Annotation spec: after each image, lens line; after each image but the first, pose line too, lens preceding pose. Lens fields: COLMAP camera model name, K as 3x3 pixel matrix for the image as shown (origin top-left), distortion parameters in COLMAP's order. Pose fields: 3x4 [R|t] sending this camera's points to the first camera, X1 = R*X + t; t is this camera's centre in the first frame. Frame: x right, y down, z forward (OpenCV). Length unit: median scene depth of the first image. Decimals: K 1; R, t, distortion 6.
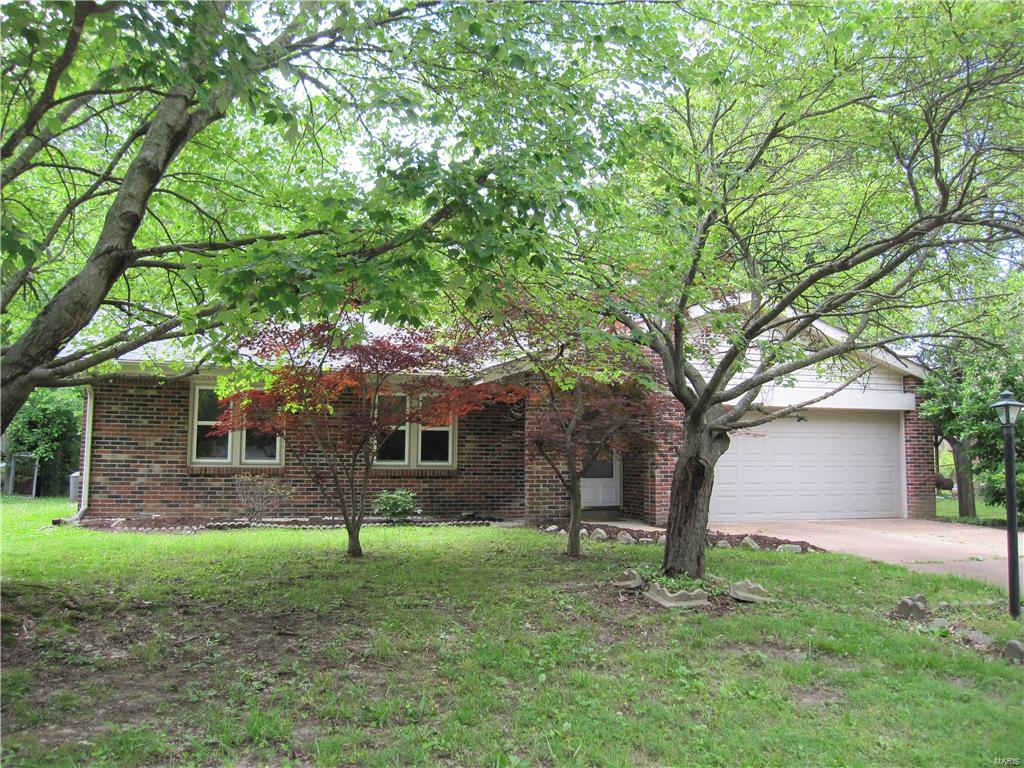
lens RADIAL K [[842.7, 0, 511.5], [0, 842.7, 384.2], [0, 0, 1]] dist [-0.078921, 0.049132]
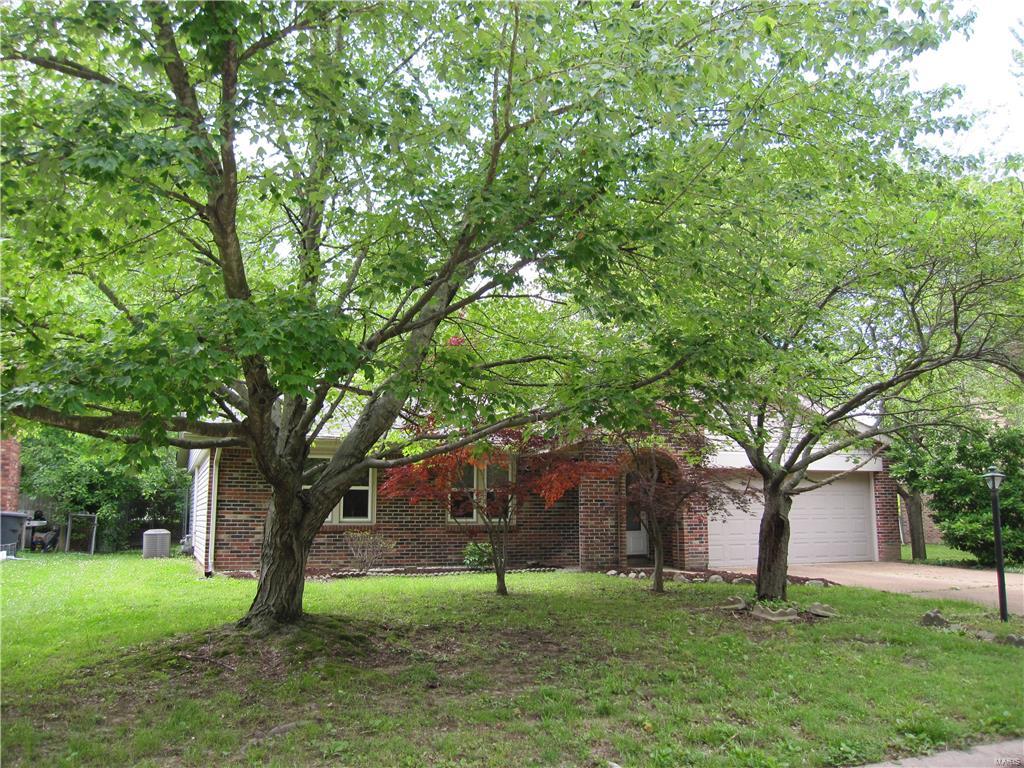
lens RADIAL K [[842.7, 0, 511.9], [0, 842.7, 382.1], [0, 0, 1]] dist [-0.078921, 0.049132]
pose [[0.996017, 0.005179, 0.089013, -0.197424], [0.000622, 0.997884, -0.065016, -0.024269], [-0.089162, 0.064813, 0.993906, -0.202888]]
